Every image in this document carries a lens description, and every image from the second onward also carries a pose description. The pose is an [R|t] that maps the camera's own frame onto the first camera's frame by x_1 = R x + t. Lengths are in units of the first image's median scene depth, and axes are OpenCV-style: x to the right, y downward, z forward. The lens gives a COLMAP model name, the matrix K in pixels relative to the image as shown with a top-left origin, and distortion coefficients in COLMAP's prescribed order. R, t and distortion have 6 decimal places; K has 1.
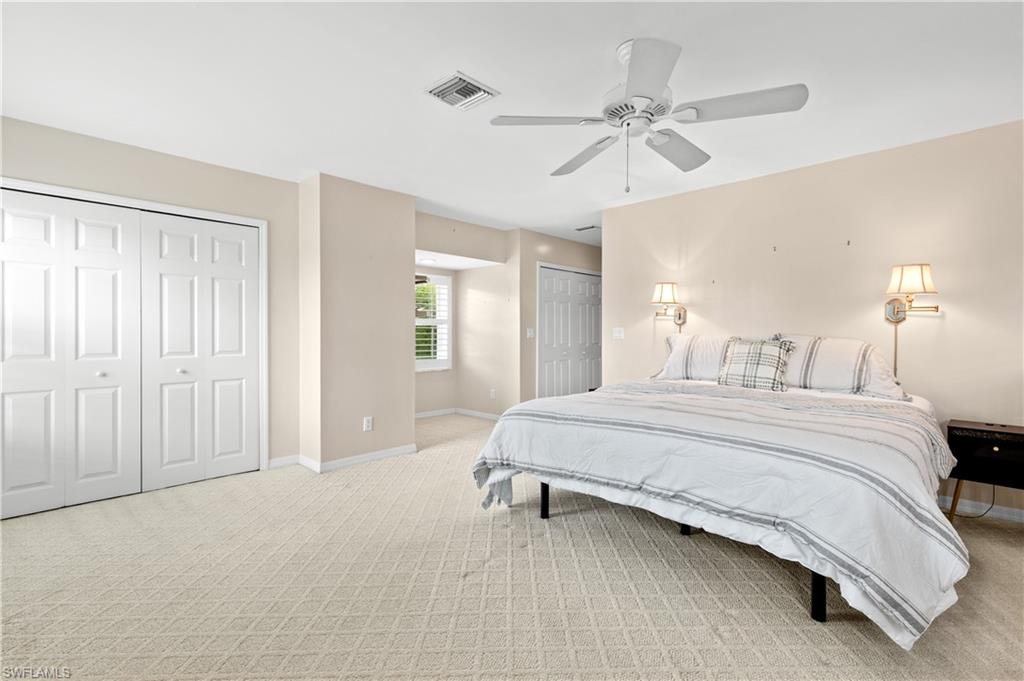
lens RADIAL K [[468.5, 0, 513.9], [0, 468.5, 334.4], [0, 0, 1]] dist [0.001863, 0.000399]
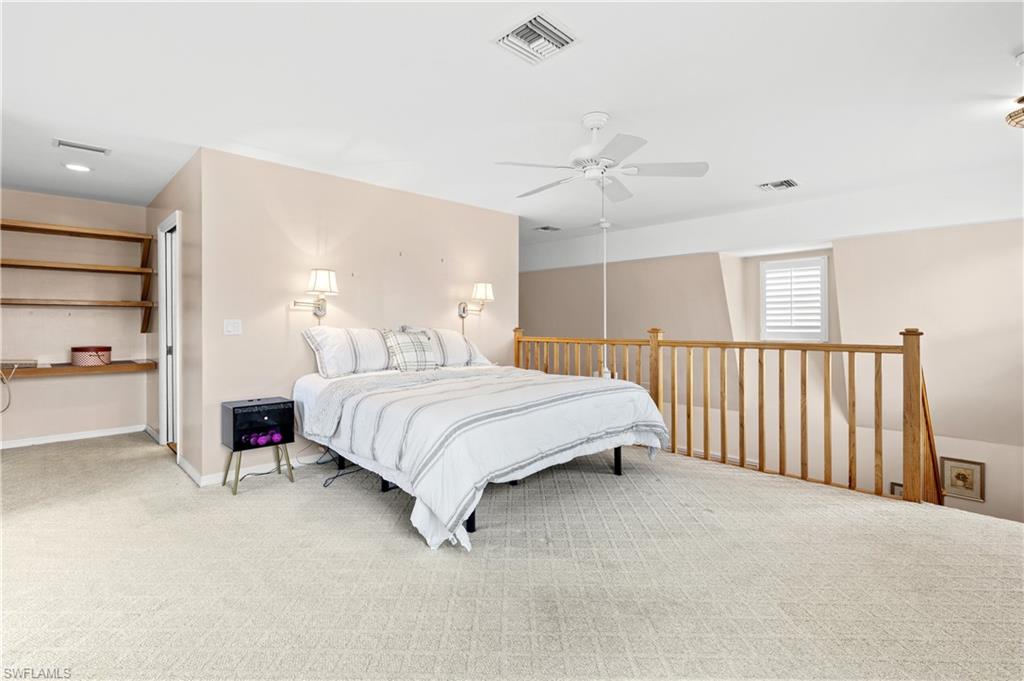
lens RADIAL K [[468.5, 0, 514.0], [0, 468.5, 332.8], [0, 0, 1]] dist [0.001863, 0.000399]
pose [[0.039908, -0.010677, 0.999146, -0.629879], [0.012437, 0.999871, 0.010188, 0.007719], [-0.999126, 0.012020, 0.040036, 0.684575]]
